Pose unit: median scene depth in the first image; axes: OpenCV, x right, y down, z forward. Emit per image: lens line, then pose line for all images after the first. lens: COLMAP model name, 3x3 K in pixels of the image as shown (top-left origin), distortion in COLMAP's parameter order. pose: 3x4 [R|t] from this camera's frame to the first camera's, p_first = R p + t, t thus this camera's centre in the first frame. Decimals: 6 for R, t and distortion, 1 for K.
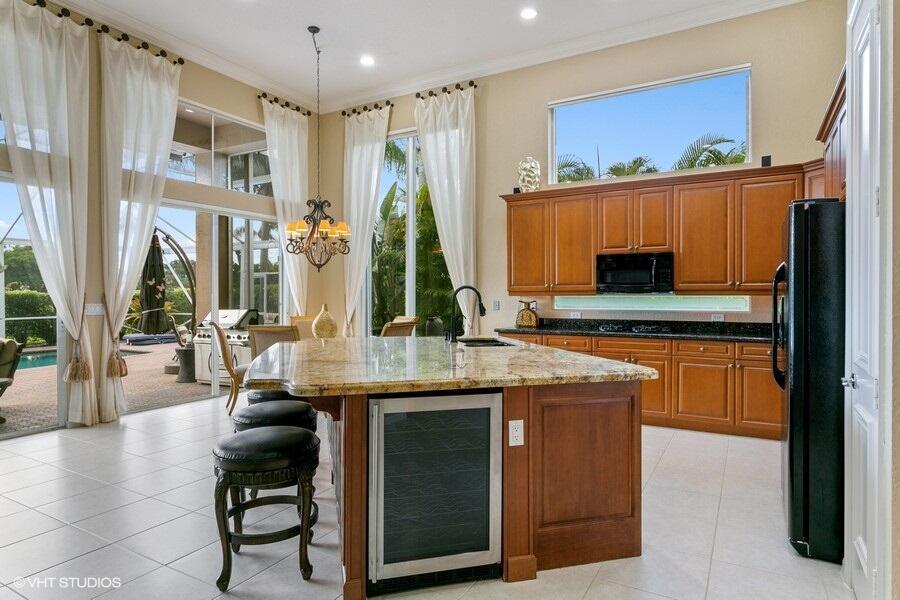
lens RADIAL K [[535.3, 0, 456.1], [0, 535.3, 300.5], [0, 0, 1]] dist [0.000726, 0.010913]
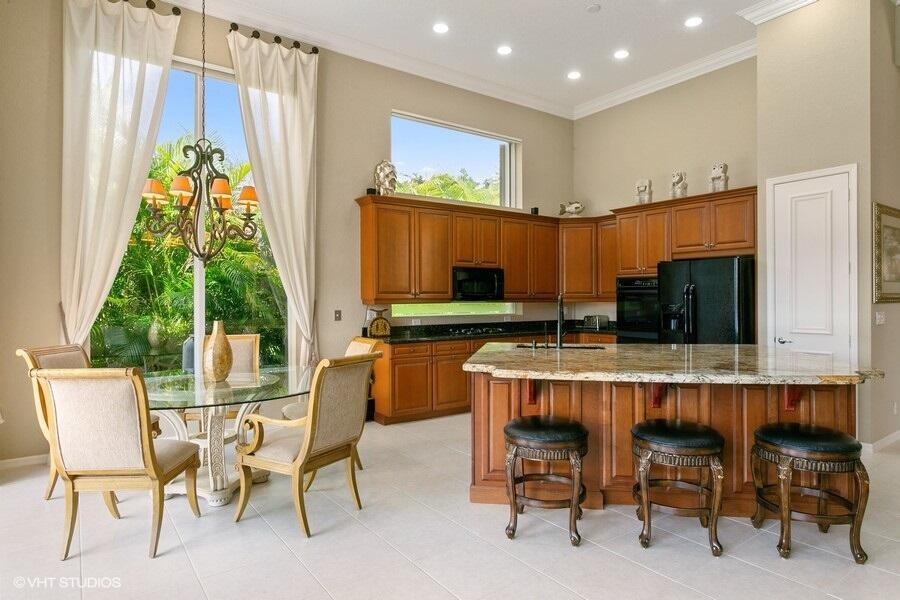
lens RADIAL K [[533.2, 0, 451.4], [0, 533.2, 299.7], [0, 0, 1]] dist [0.002305, 0.000493]
pose [[0.406833, 0.005600, 0.913485, -0.746109], [0.017607, 0.999747, -0.013970, -0.000843], [-0.913333, 0.021767, 0.406631, 0.550651]]
